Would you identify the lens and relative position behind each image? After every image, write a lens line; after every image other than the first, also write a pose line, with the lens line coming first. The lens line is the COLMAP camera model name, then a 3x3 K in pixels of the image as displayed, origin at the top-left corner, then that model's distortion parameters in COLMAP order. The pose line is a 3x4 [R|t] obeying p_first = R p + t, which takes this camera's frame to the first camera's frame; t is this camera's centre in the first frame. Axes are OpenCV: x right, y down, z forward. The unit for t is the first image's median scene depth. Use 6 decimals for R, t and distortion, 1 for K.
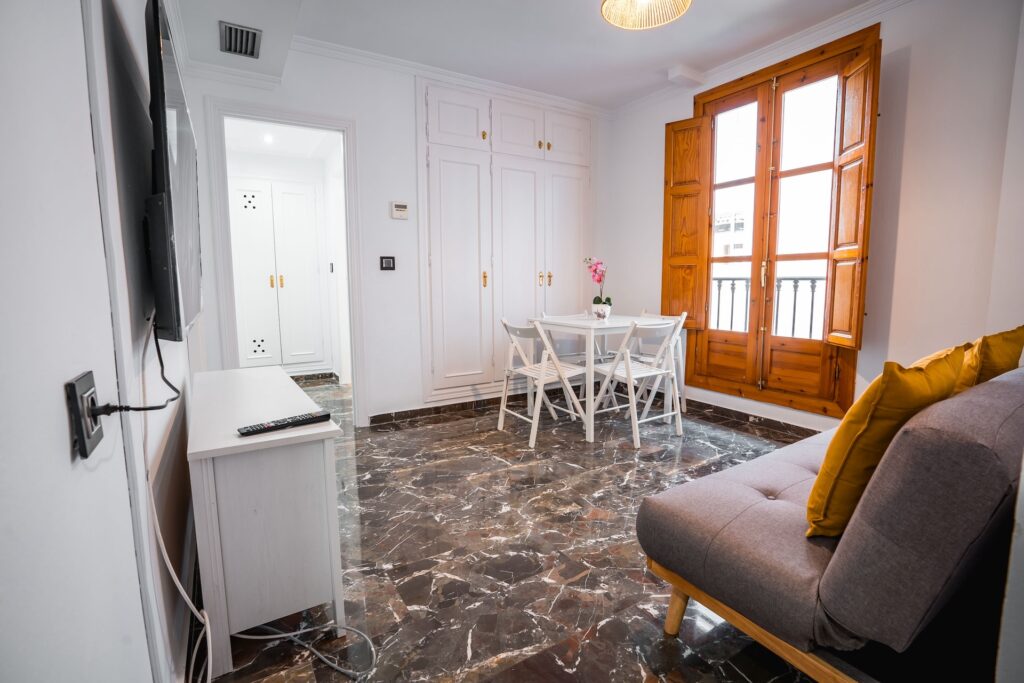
lens RADIAL K [[473.1, 0, 513.8], [0, 473.1, 337.3], [0, 0, 1]] dist [-0.070996, 0.026953]
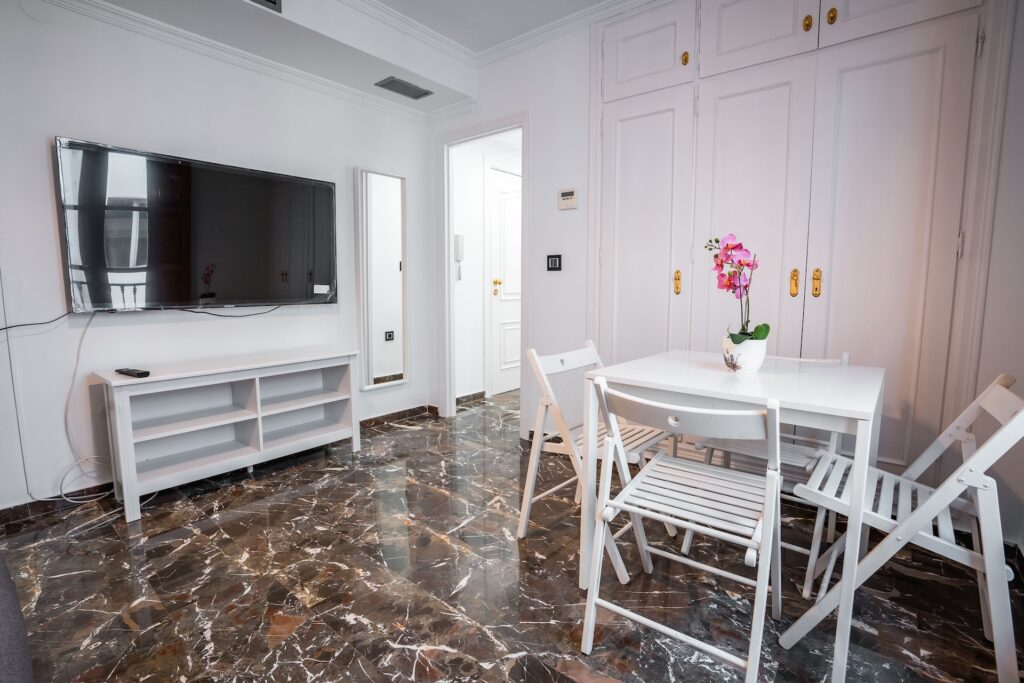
lens RADIAL K [[473.1, 0, 513.8], [0, 473.1, 337.3], [0, 0, 1]] dist [-0.070996, 0.026953]
pose [[0.326439, 0.110136, -0.938780, 0.670207], [-0.117570, 0.990207, 0.075287, -0.098231], [0.937878, 0.085796, 0.336191, 0.811124]]
